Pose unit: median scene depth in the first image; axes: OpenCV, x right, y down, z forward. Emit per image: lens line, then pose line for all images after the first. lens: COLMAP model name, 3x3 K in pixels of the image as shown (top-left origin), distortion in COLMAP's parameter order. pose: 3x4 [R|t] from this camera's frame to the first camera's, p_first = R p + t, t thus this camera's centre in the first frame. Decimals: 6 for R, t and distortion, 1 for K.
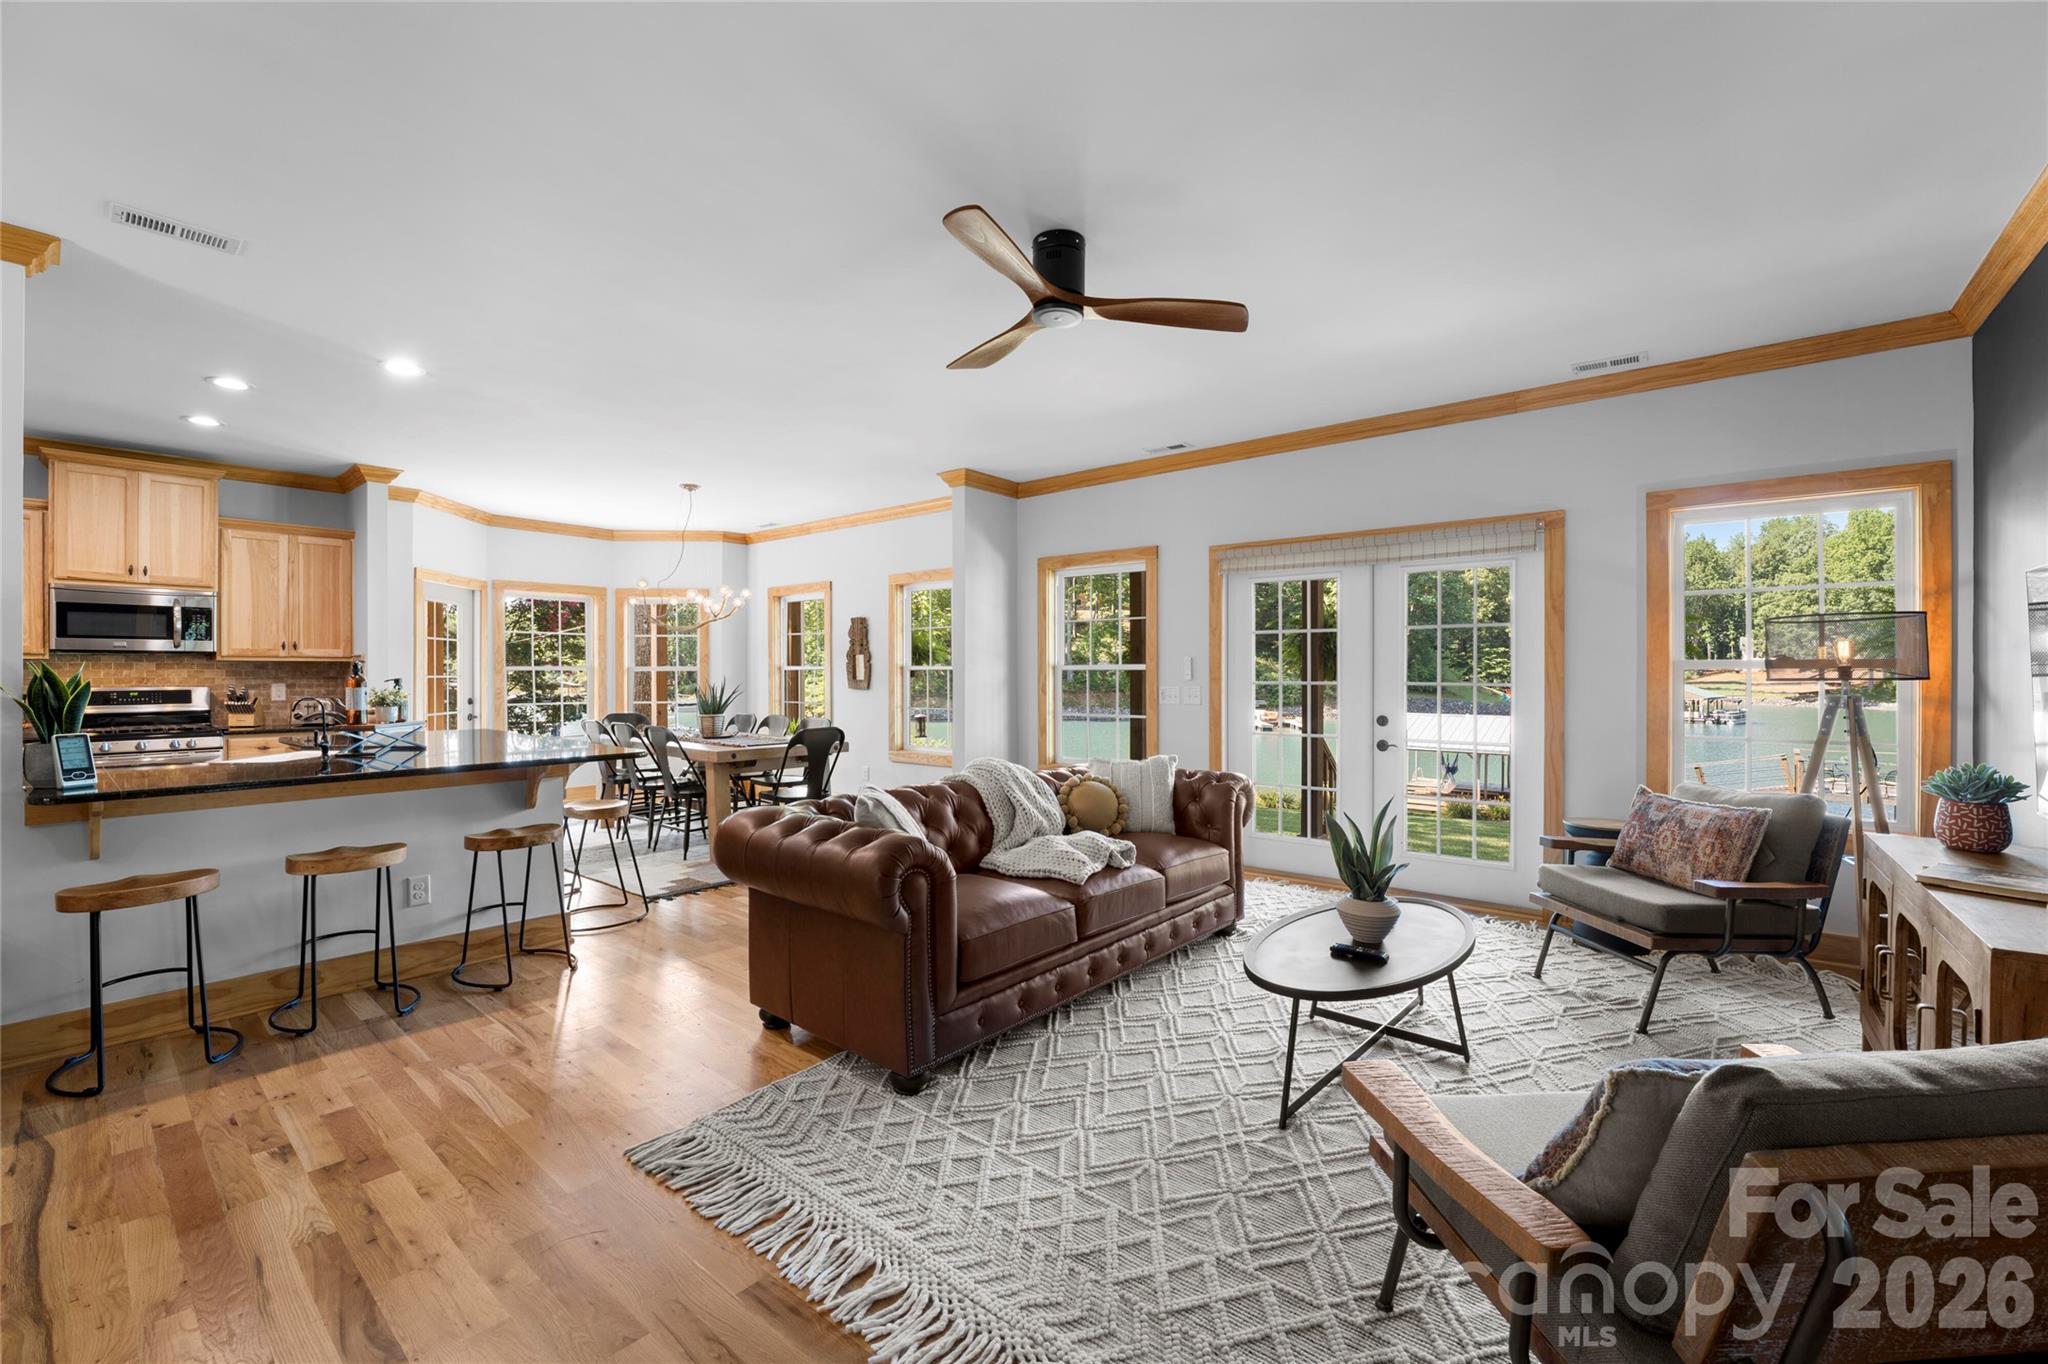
lens RADIAL K [[848.4, 0, 1018.6], [0, 848.4, 674.1], [0, 0, 1]] dist [0.000409, -0.000016]
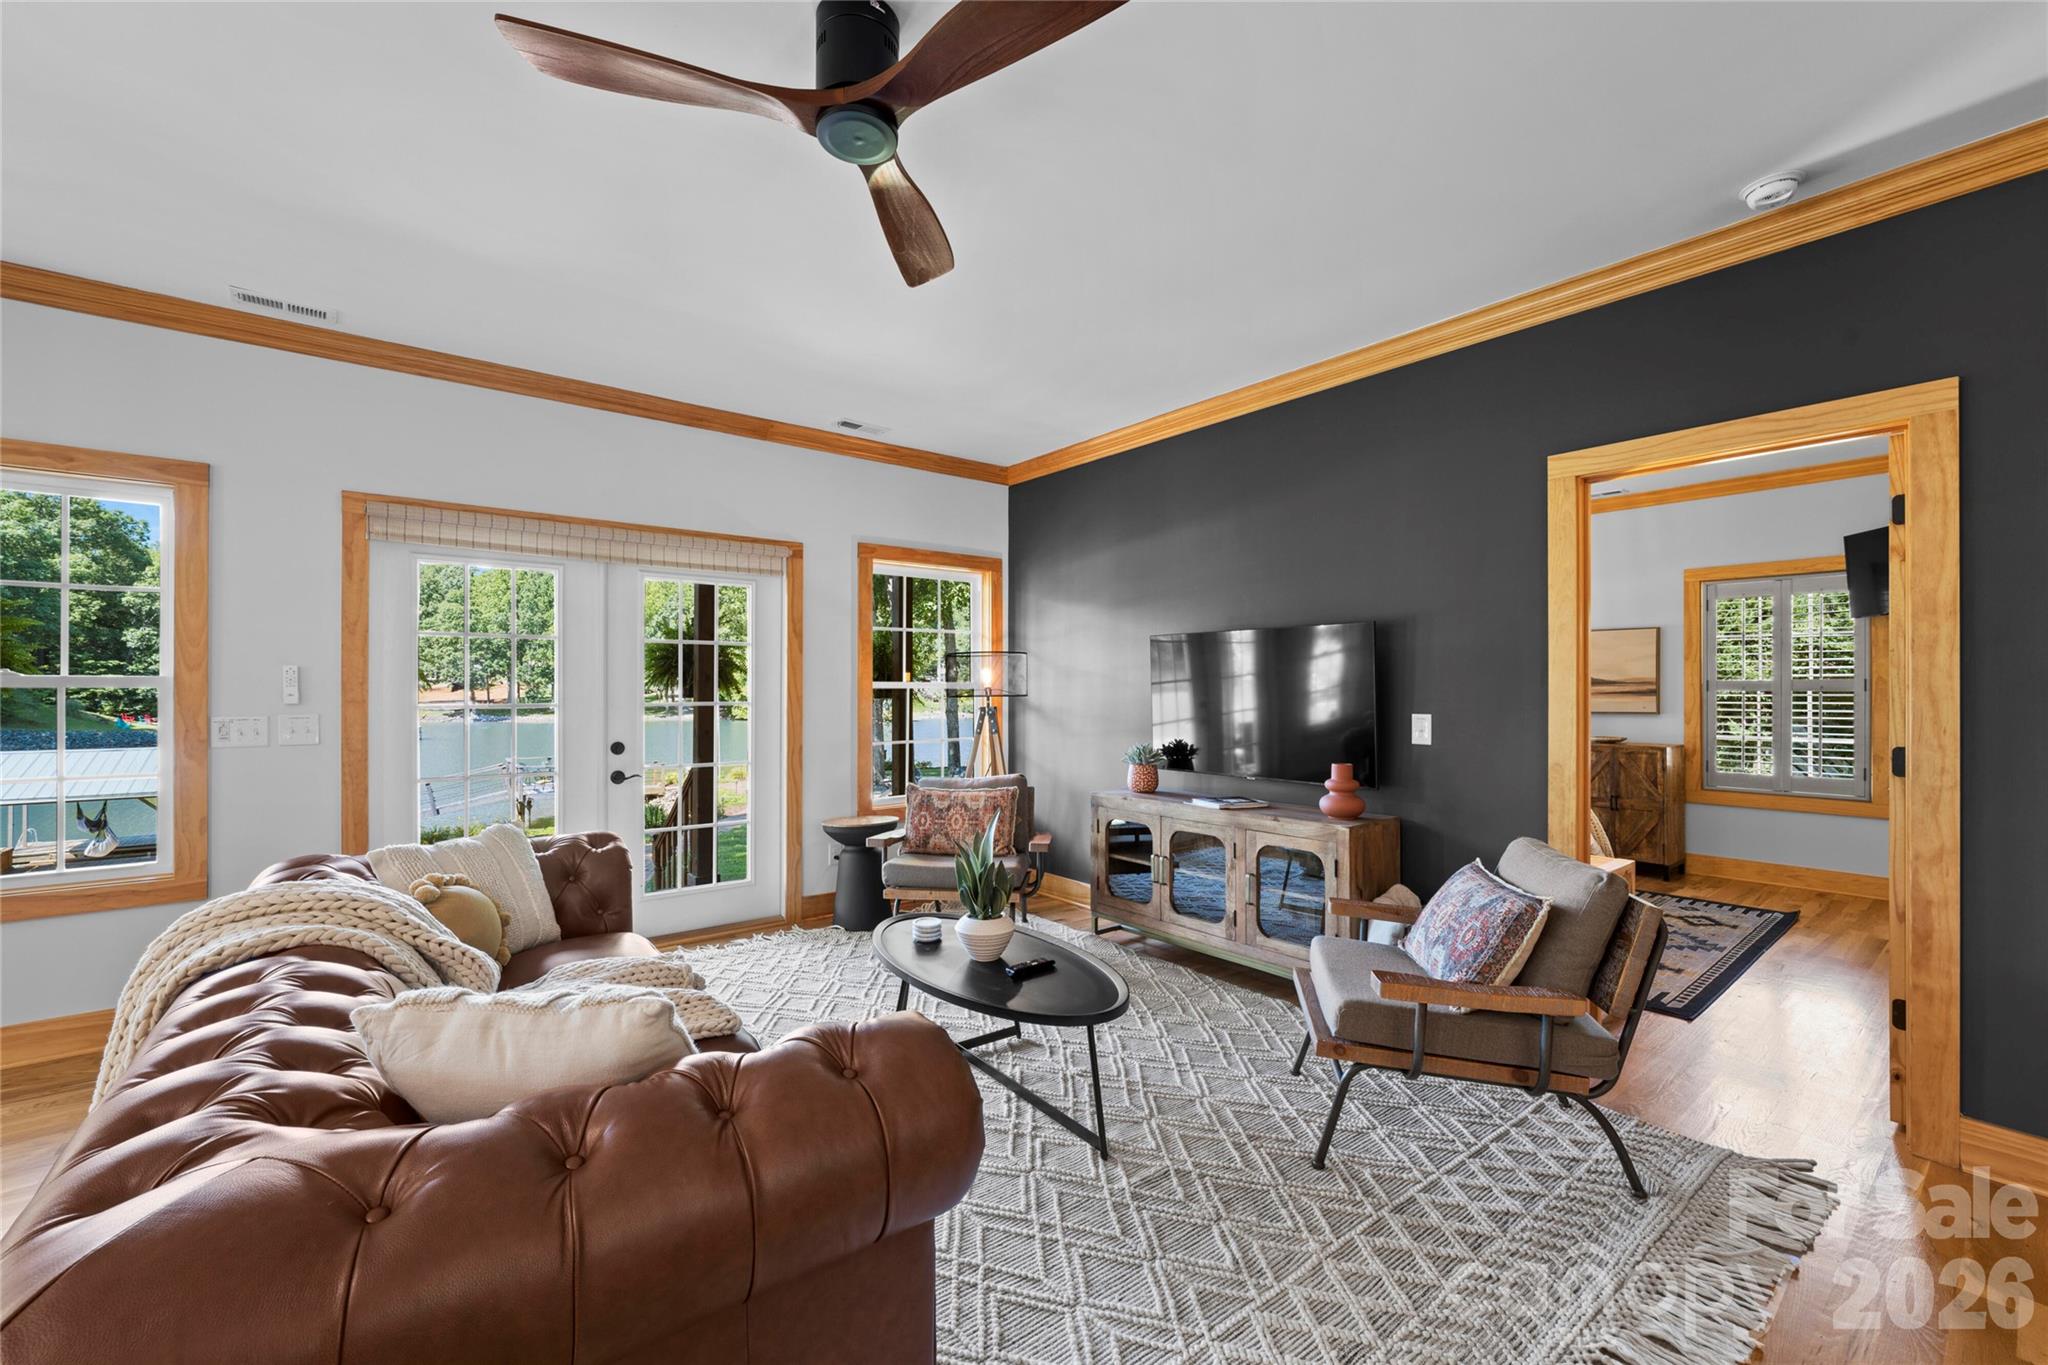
lens RADIAL K [[854.8, 0, 1024.0], [0, 854.8, 682.5], [0, 0, 1]] dist [-0.002444, -0.000274]
pose [[0.208480, 0.009921, 0.977976, -0.336914], [0.003234, 0.999936, -0.010833, 0.000189], [-0.978021, 0.005422, 0.208434, 0.444389]]
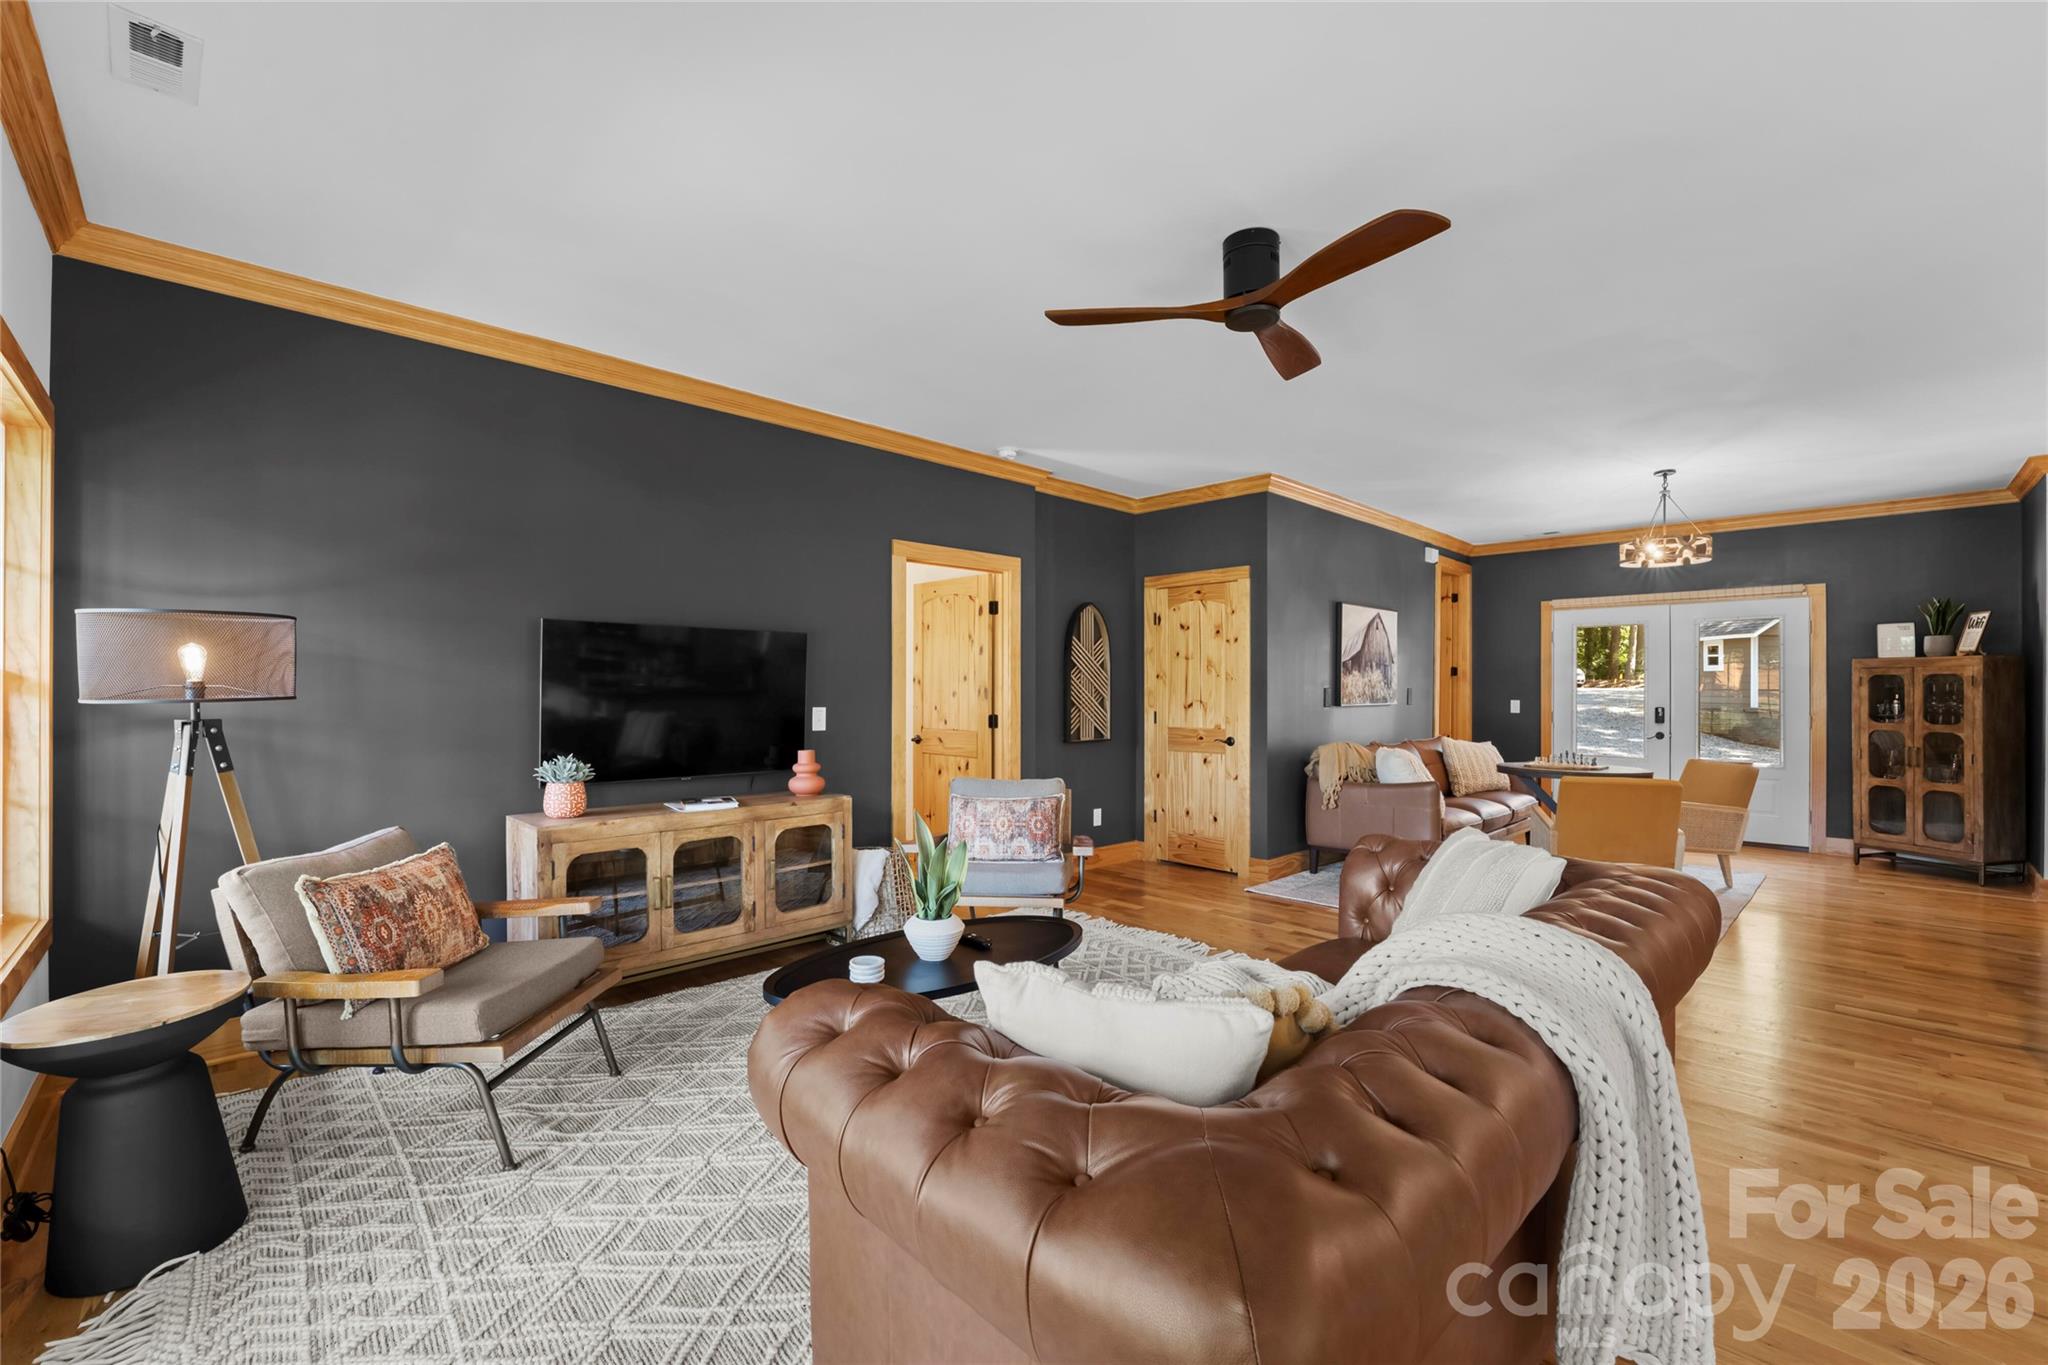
lens RADIAL K [[848.4, 0, 1018.6], [0, 848.4, 674.6], [0, 0, 1]] dist [0.000409, -0.000016]
pose [[-0.993520, 0.001565, 0.113651, 0.120107], [-0.000053, 0.999899, -0.014232, -0.002801], [-0.113661, -0.014146, -0.993419, 1.181988]]
